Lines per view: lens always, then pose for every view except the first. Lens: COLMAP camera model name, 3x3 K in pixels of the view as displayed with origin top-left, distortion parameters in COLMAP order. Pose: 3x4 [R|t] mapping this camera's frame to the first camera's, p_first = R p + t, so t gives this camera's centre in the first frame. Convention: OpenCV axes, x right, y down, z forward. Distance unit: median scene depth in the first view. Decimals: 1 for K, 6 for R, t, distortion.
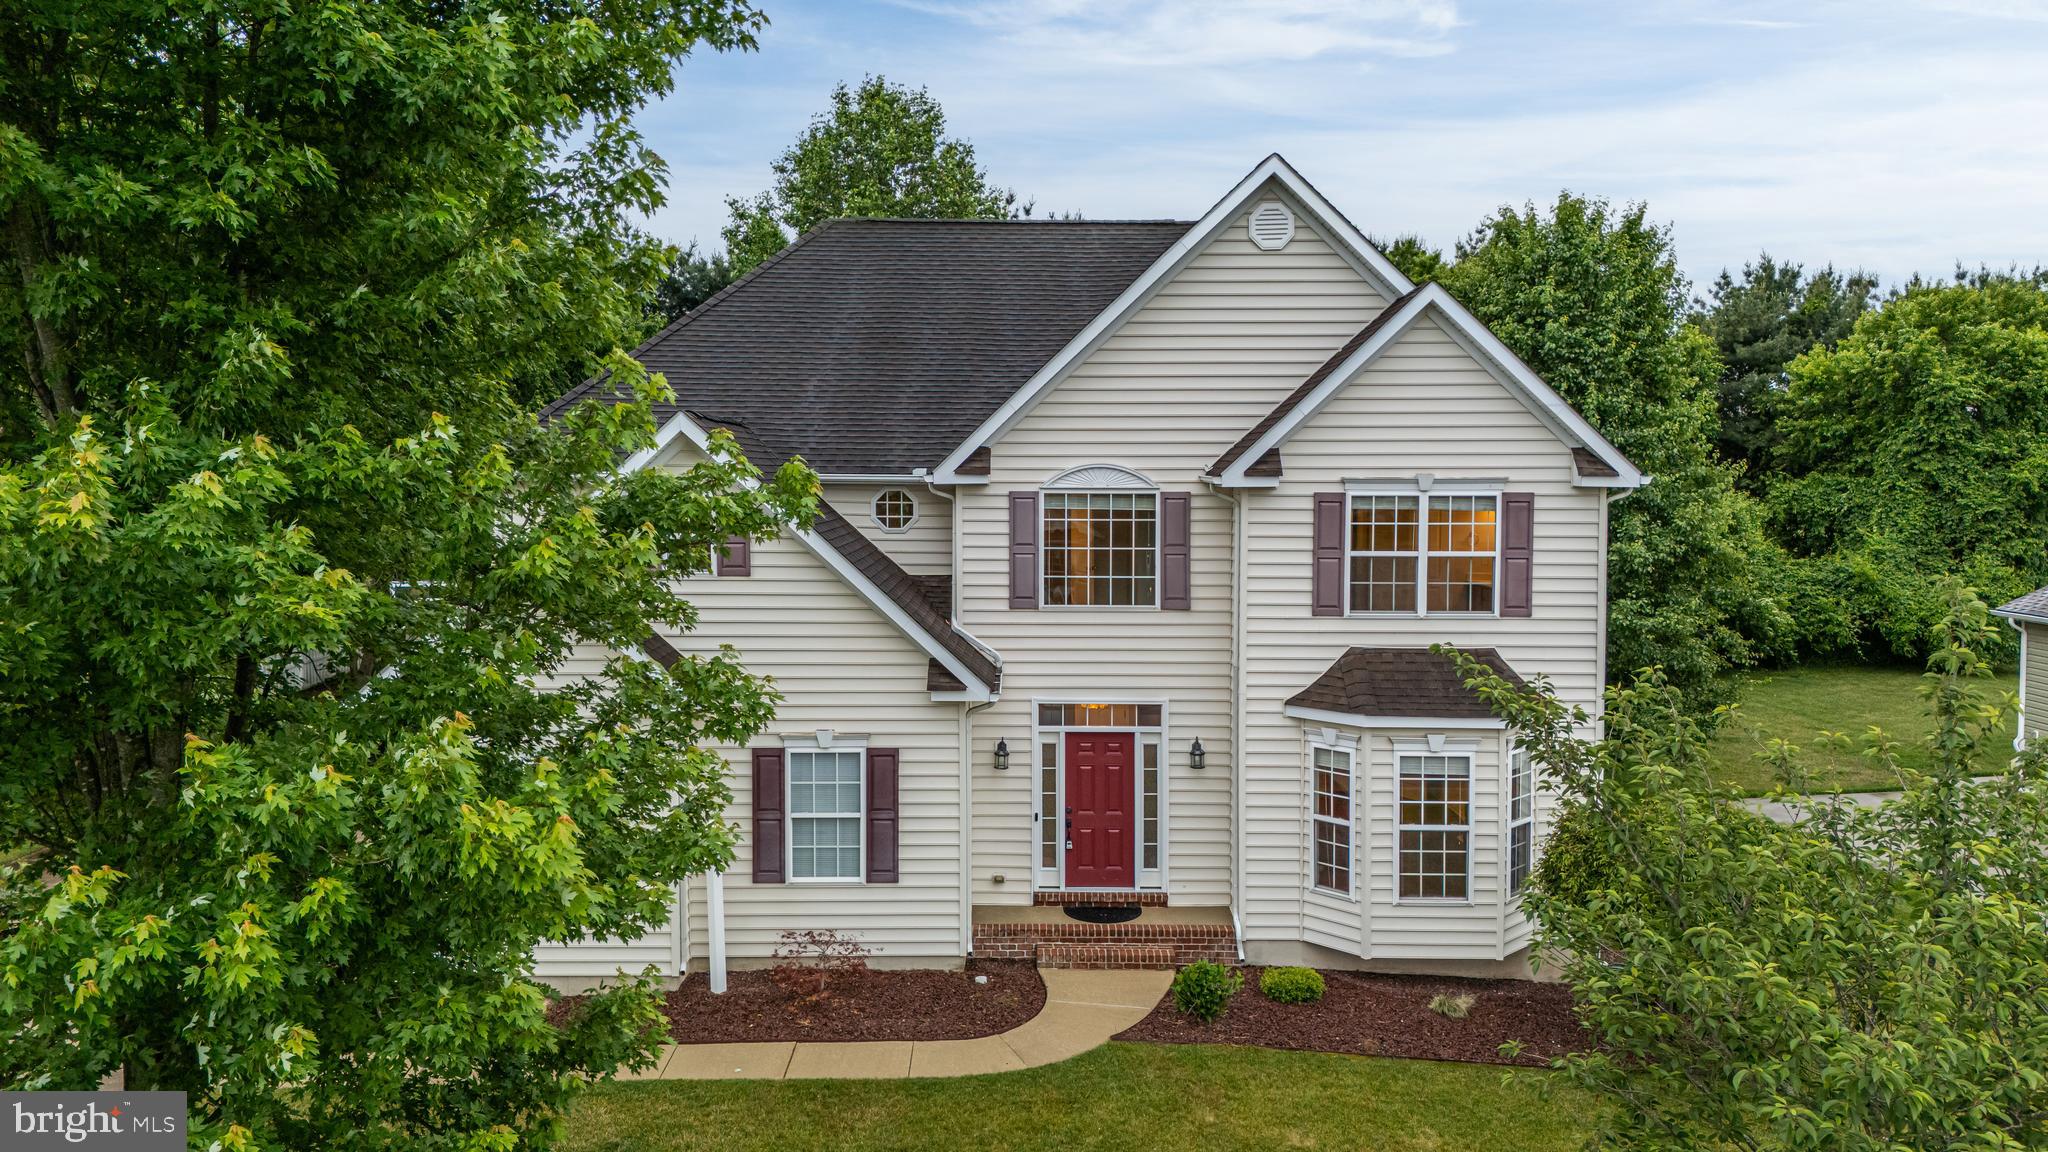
lens RADIAL K [[1505.4, 0, 1015.4], [0, 1505.4, 567.5], [0, 0, 1]] dist [0.065598, -0.058235]
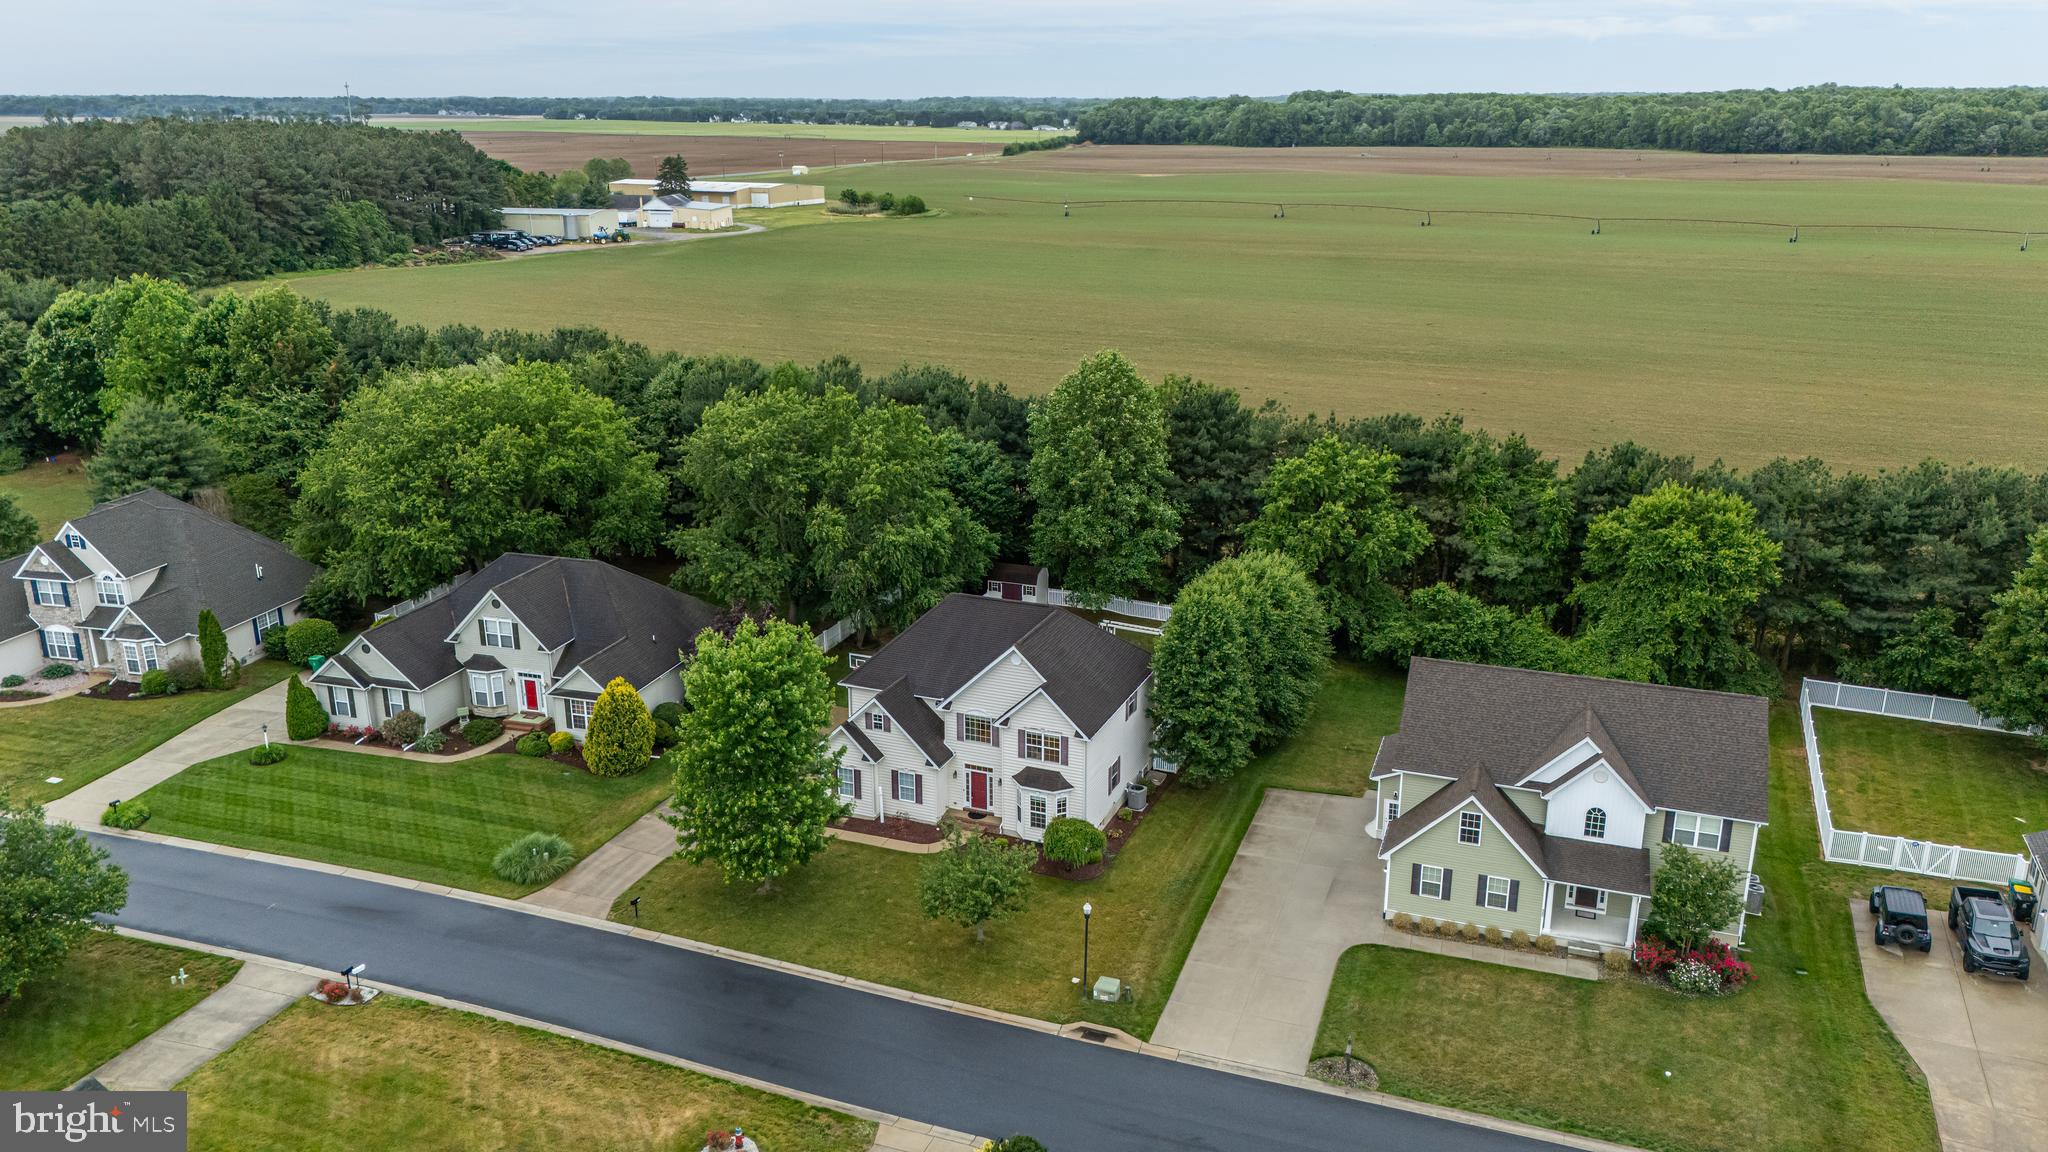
lens RADIAL K [[1505.4, 0, 1016.8], [0, 1505.4, 575.5], [0, 0, 1]] dist [0.065598, -0.058235]
pose [[0.922554, 0.110827, -0.369609, 1.632507], [-0.022700, 0.971795, 0.234733, -1.390050], [0.385199, -0.208163, 0.899050, -2.530955]]
